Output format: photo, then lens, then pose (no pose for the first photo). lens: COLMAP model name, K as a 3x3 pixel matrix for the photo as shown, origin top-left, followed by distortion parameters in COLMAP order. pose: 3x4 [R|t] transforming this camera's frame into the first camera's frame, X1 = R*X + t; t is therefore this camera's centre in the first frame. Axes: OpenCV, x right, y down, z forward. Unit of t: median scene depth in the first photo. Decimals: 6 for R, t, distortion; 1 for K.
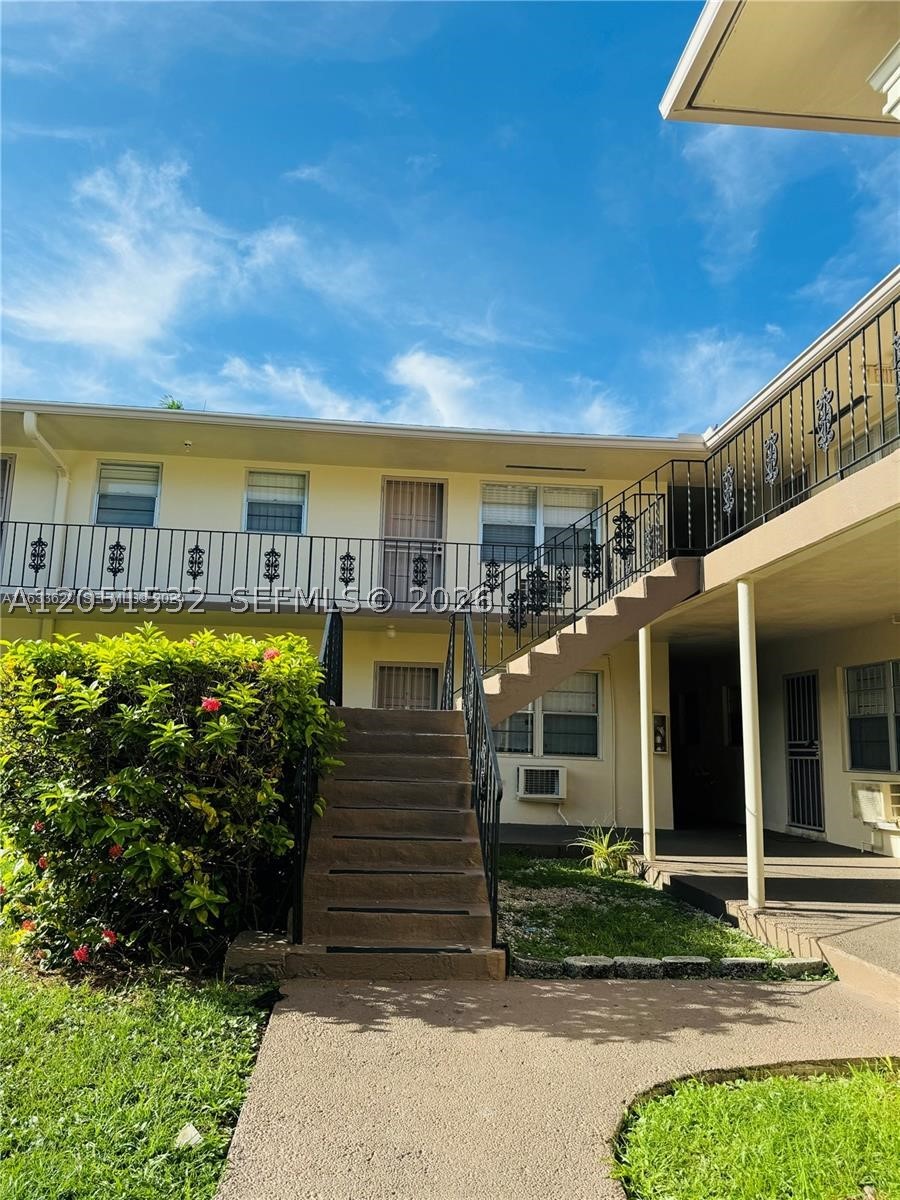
lens RADIAL K [[834.3, 0, 450.0], [0, 834.3, 600.0], [0, 0, 1]] dist [0.142714, -0.213936]
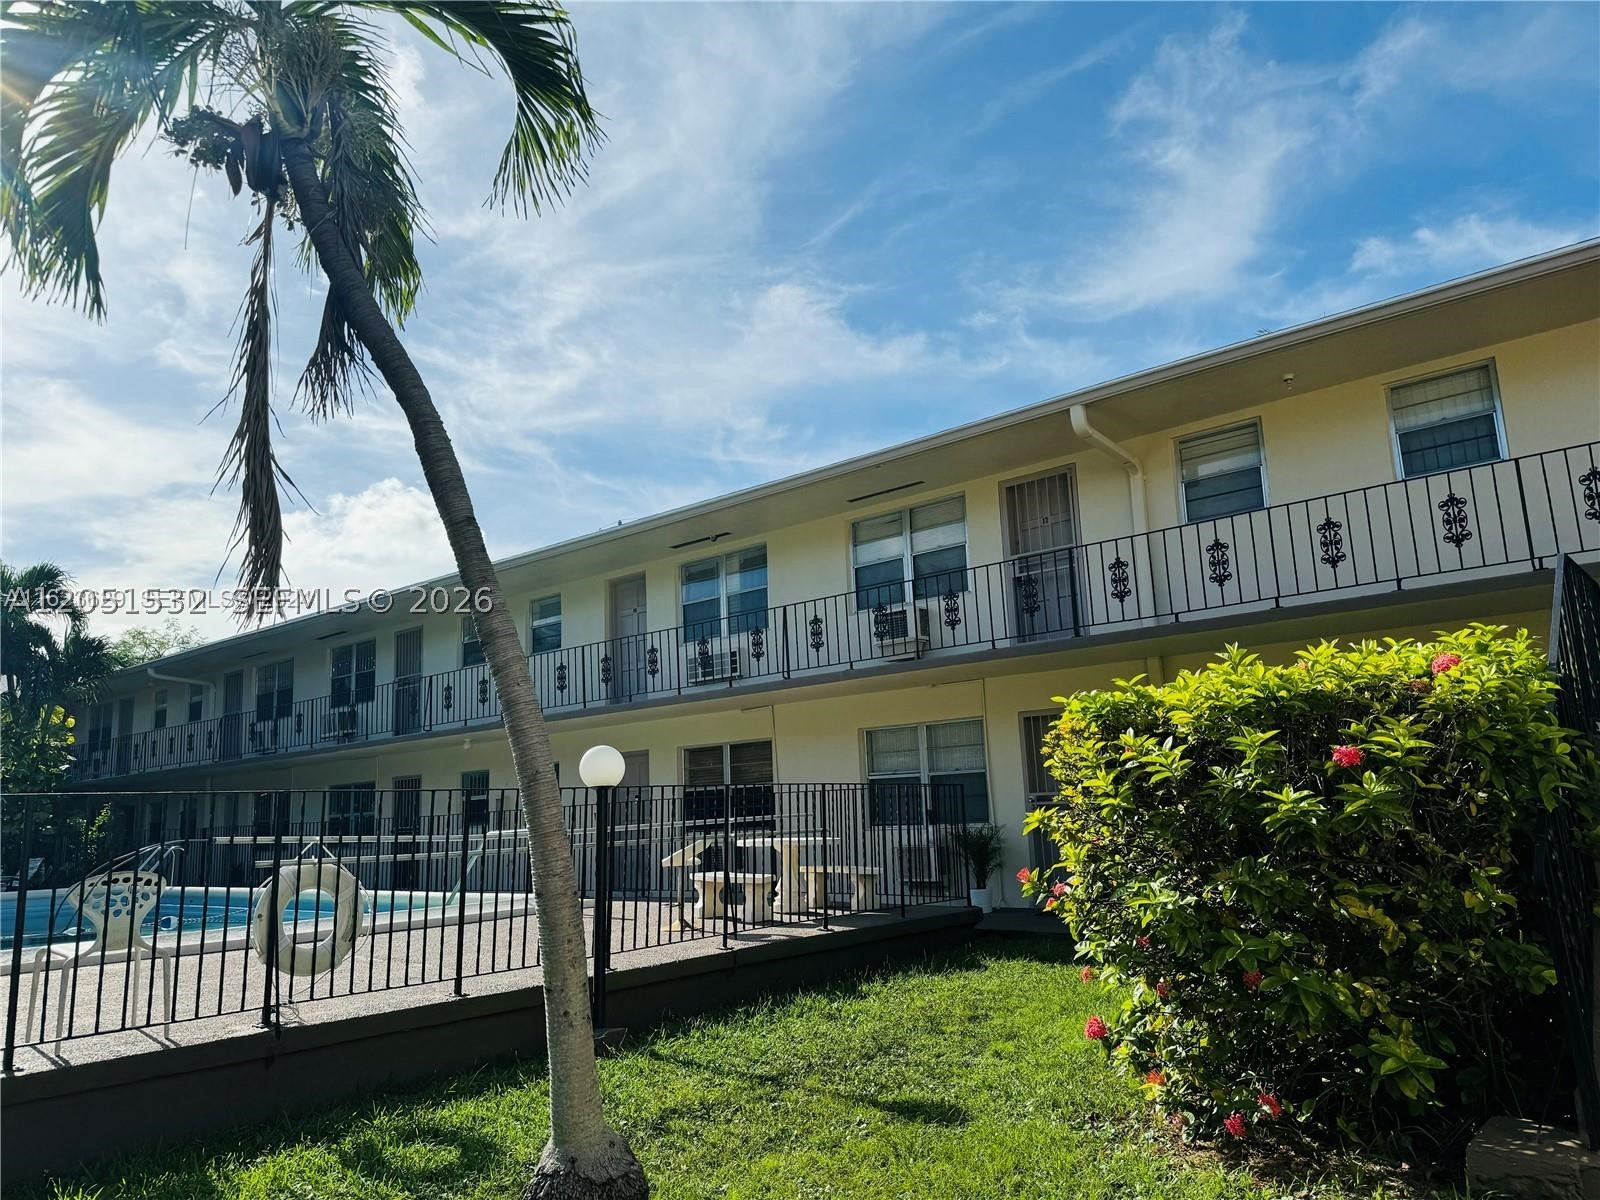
lens RADIAL K [[1124.3, 0, 828.3], [0, 1124.3, 614.6], [0, 0, 1]] dist [0.032528, -0.036466]
pose [[0.711395, -0.180967, -0.679094, 0.034208], [0.179746, 0.980992, -0.073122, 0.011068], [0.679418, -0.070046, 0.730401, 0.115763]]
